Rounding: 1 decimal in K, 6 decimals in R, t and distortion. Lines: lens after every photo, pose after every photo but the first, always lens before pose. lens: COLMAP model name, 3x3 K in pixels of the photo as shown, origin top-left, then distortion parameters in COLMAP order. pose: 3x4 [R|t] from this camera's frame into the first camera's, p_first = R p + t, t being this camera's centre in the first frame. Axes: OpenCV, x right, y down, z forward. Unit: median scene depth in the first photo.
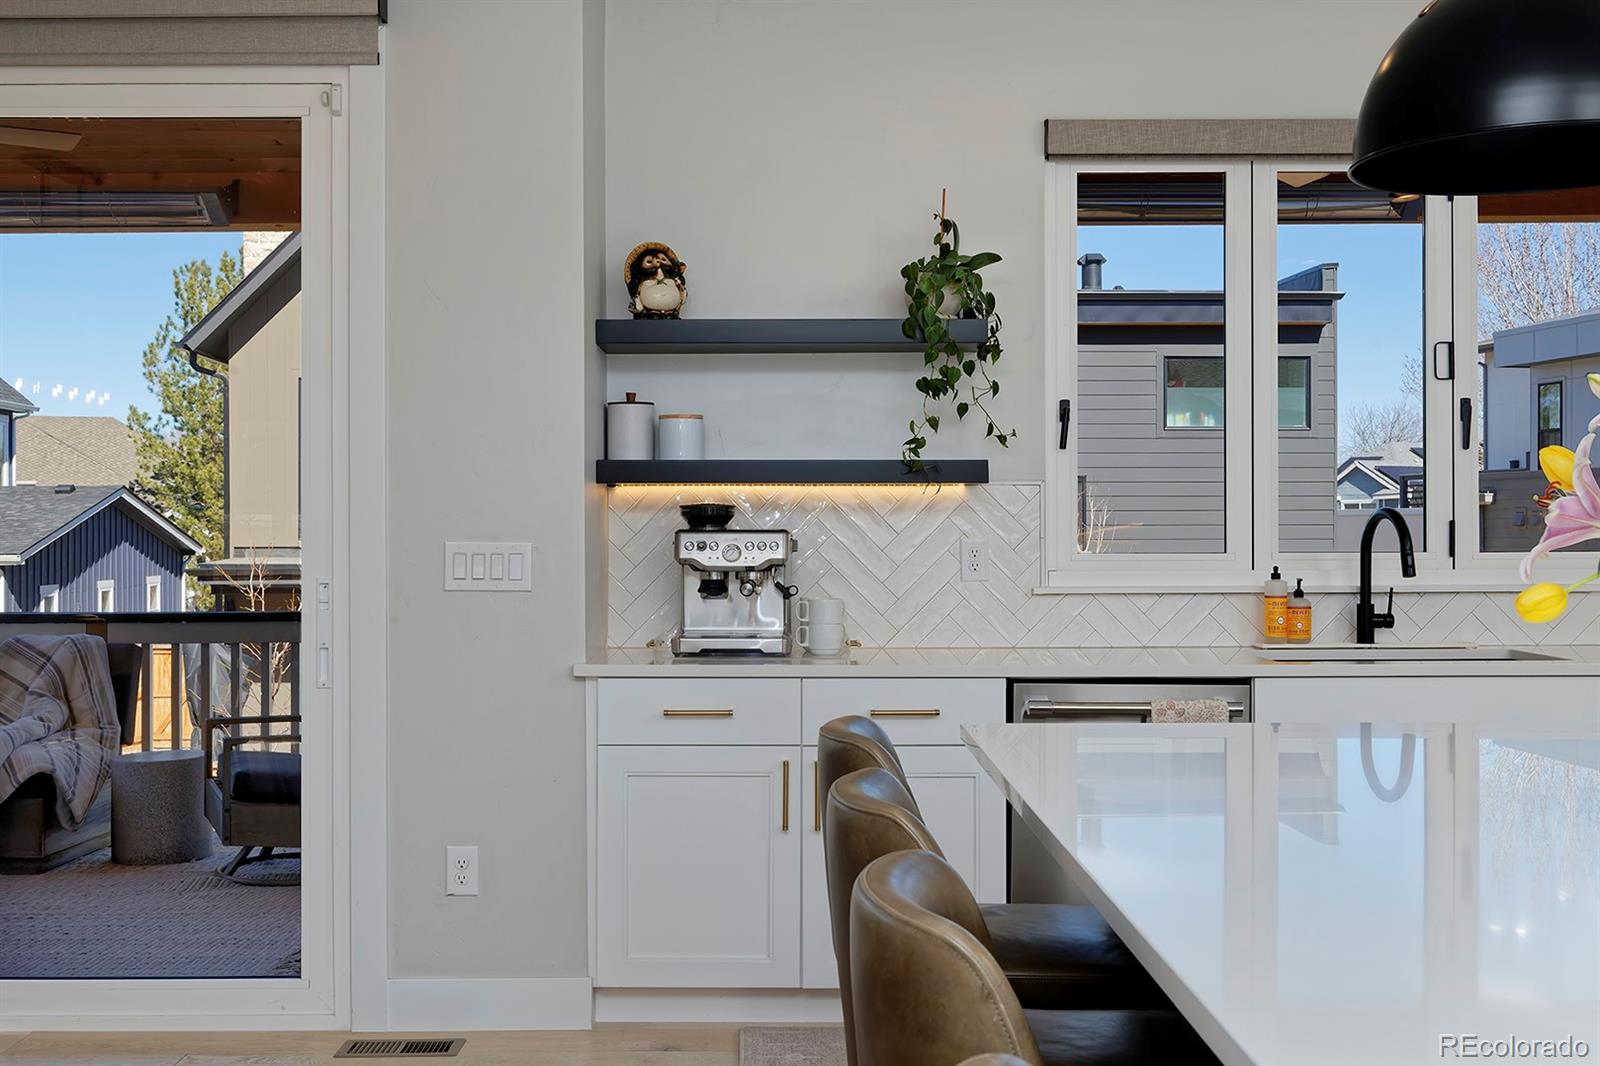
lens RADIAL K [[1815.3, 0, 790.9], [0, 1815.3, 533.5], [0, 0, 1]] dist [0.004744, -0.011866]
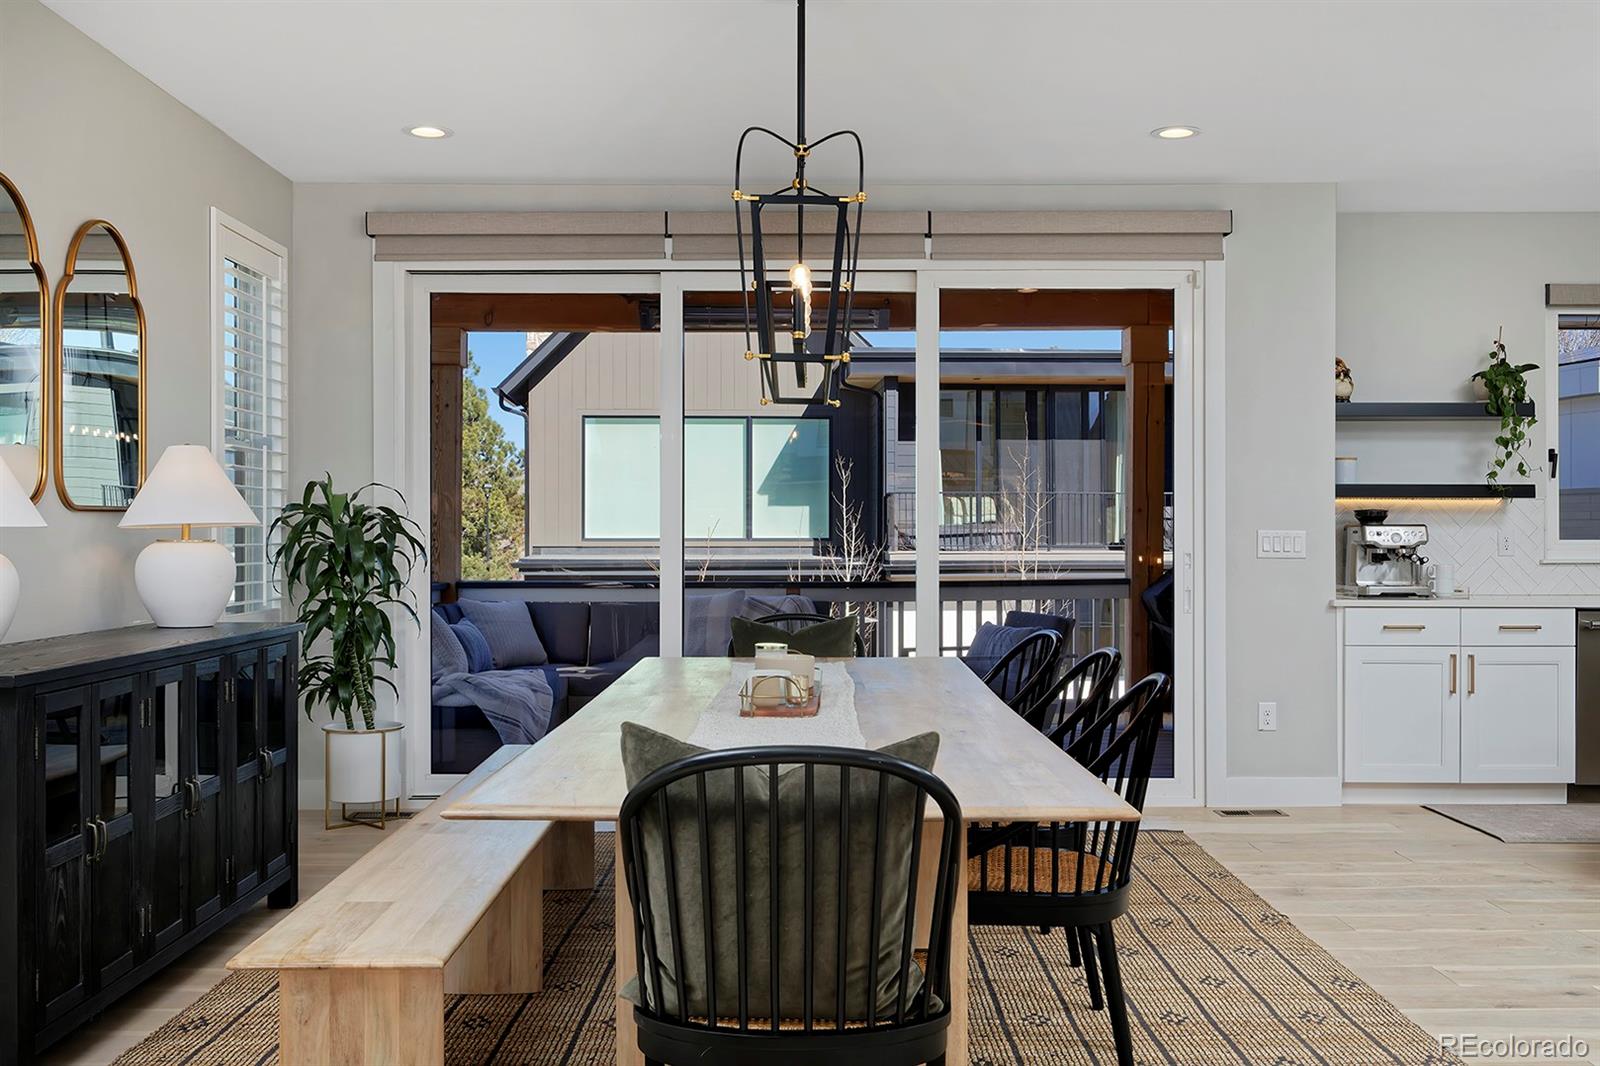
lens RADIAL K [[1537.0, 0, 800.0], [0, 1537.0, 533.0], [0, 0, 1]] dist [-0.003160, -0.013011]
pose [[0.999968, 0.002532, 0.007564, -0.587593], [-0.002492, 0.999983, -0.005262, 0.014783], [-0.007577, 0.005243, 0.999958, -0.444412]]
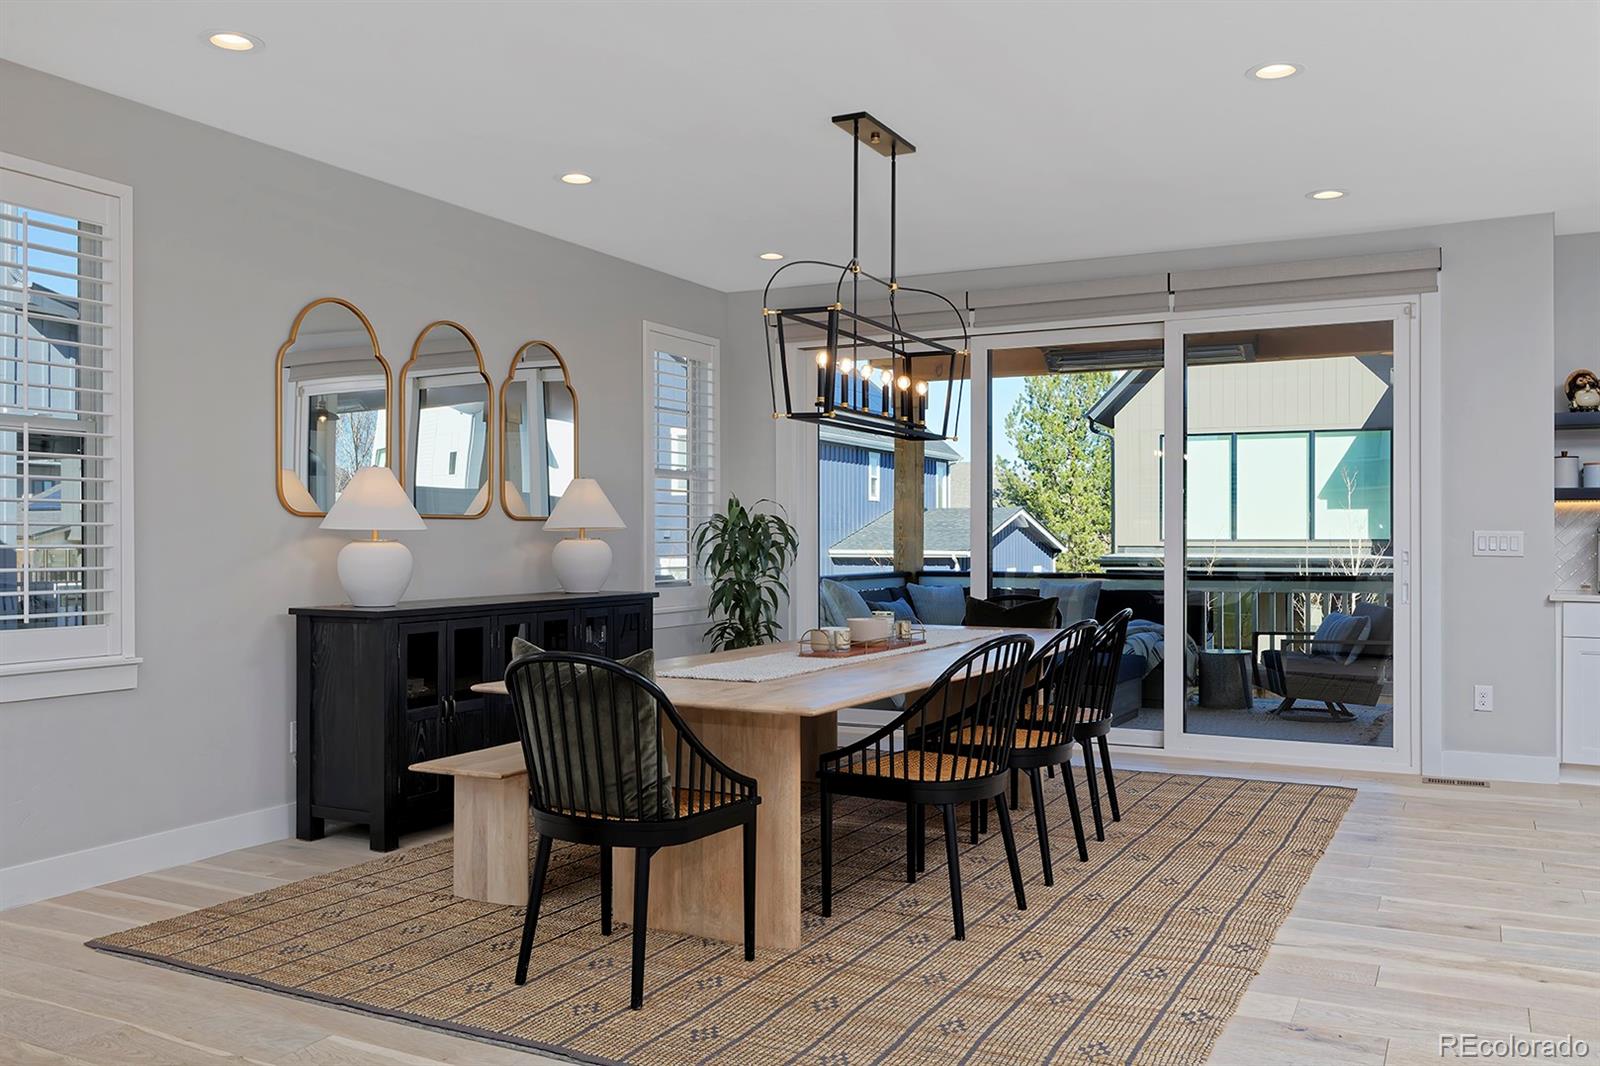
lens RADIAL K [[1313.9, 0, 800.3], [0, 1313.9, 538.3], [0, 0, 1]] dist [-0.012438, 0.006399]
pose [[0.889463, 0.003068, -0.456997, -0.172935], [-0.004074, 0.999991, -0.001217, 0.015651], [0.456989, 0.002944, 0.889468, -0.542835]]
